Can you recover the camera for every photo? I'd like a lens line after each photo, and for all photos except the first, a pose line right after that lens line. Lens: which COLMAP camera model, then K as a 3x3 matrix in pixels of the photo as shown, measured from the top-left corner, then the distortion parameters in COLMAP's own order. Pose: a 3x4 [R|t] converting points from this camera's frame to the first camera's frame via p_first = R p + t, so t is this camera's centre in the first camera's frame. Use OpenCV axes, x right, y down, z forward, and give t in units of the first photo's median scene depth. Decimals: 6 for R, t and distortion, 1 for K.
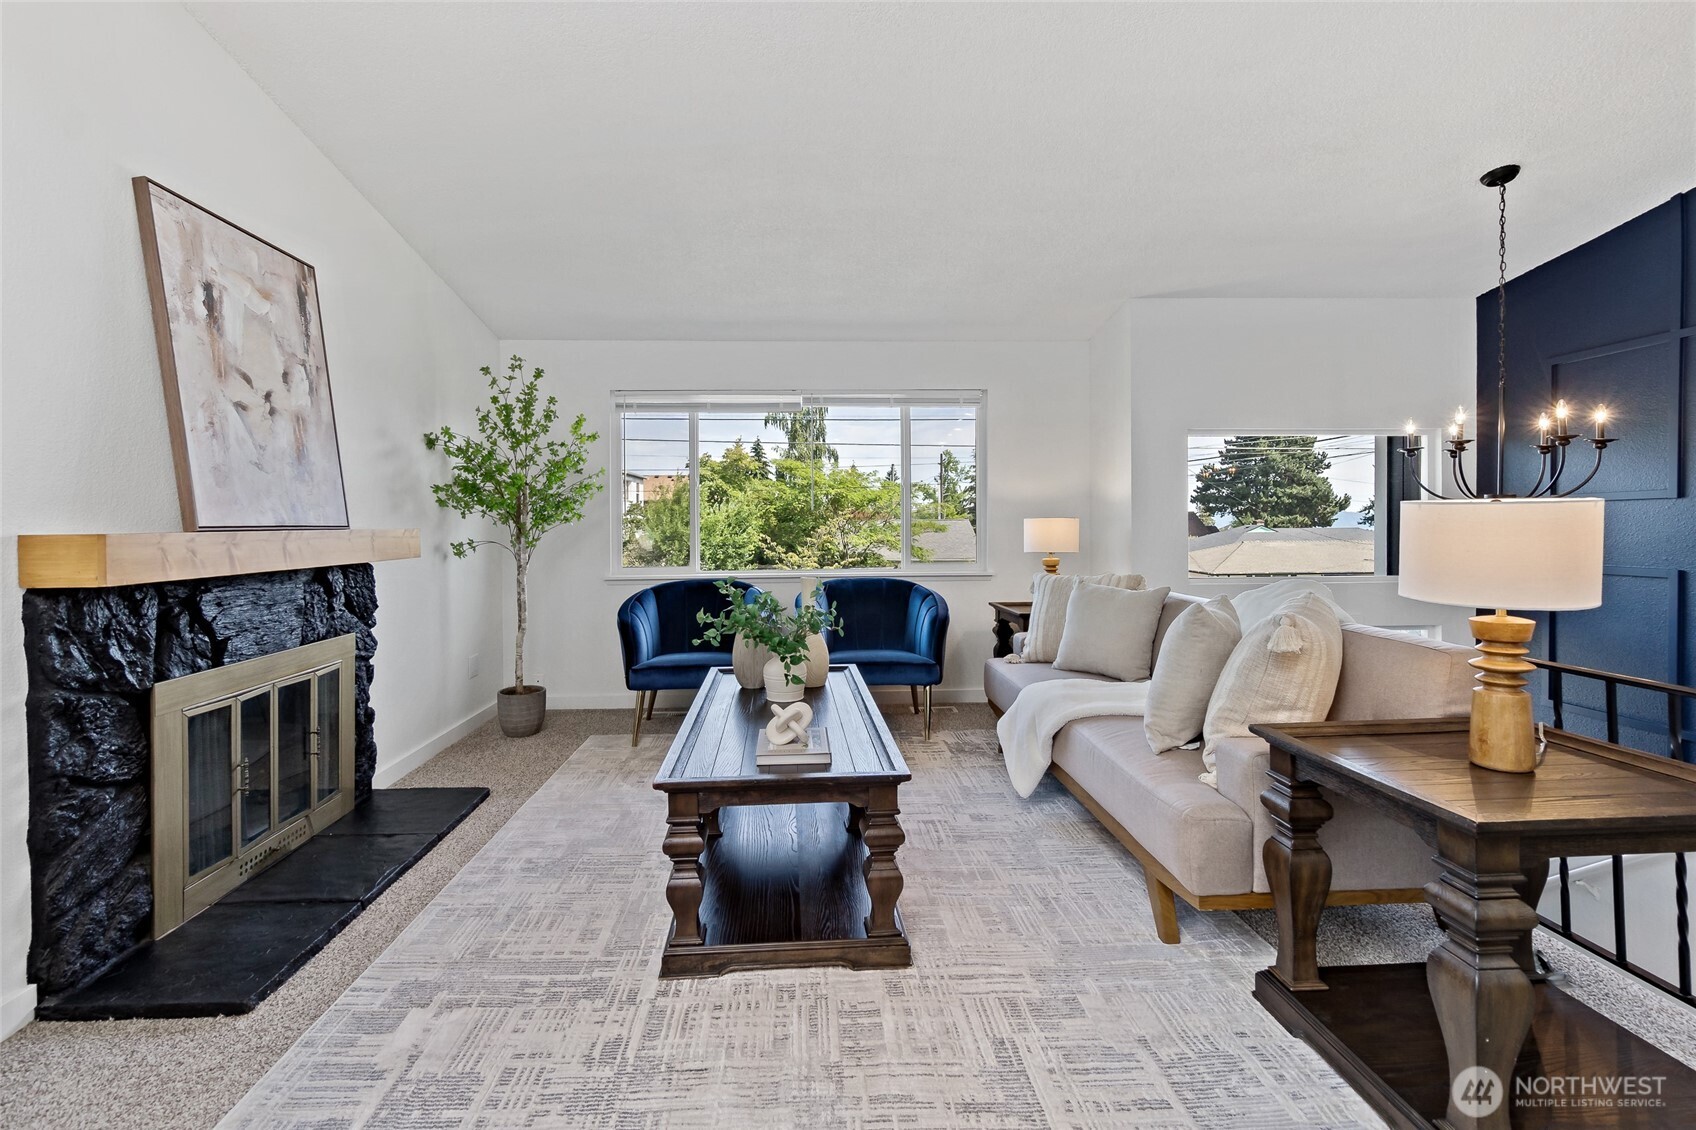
lens RADIAL K [[746.3, 0, 838.0], [0, 746.3, 529.1], [0, 0, 1]] dist [-0.005568, 0.000816]
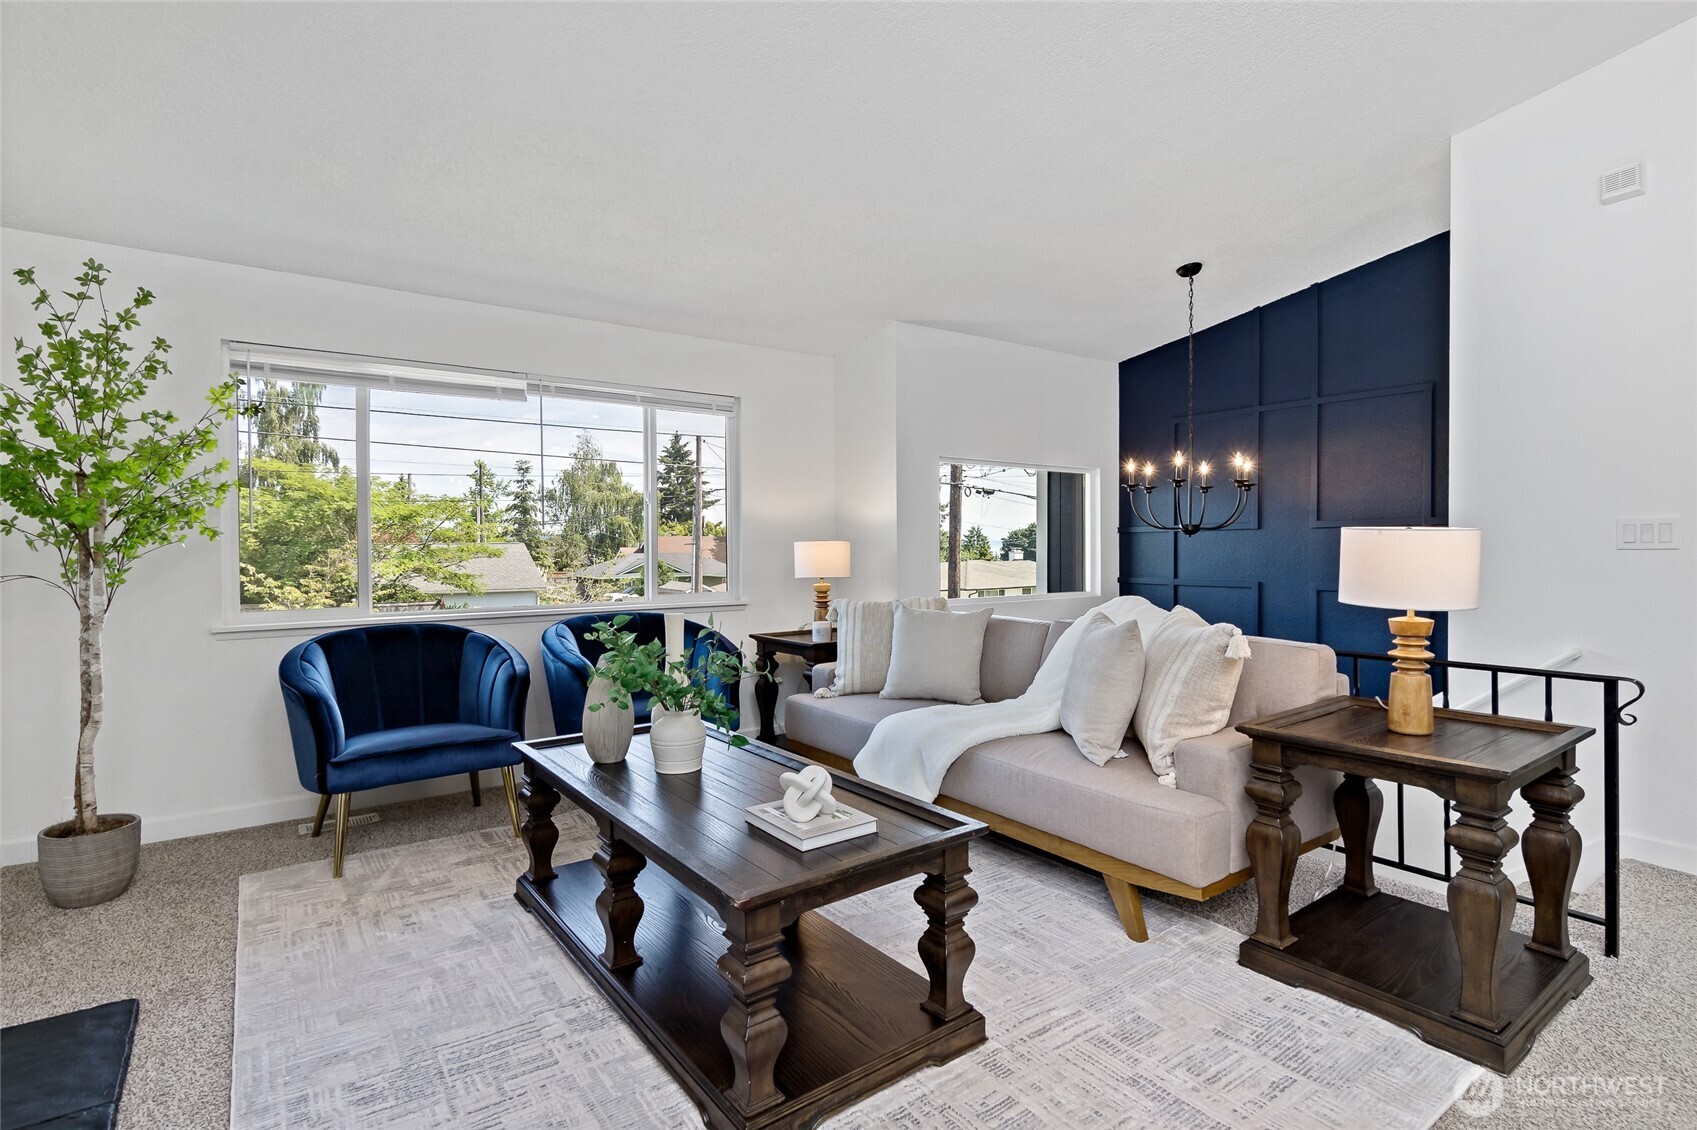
lens RADIAL K [[816.6, 0, 849.5], [0, 816.6, 553.0], [0, 0, 1]] dist [-0.007297, 0.002011]
pose [[0.838268, -0.001728, 0.545256, -0.280342], [0.002486, 0.999997, -0.000652, 0.001387], [-0.545253, 0.001902, 0.838269, 0.132292]]
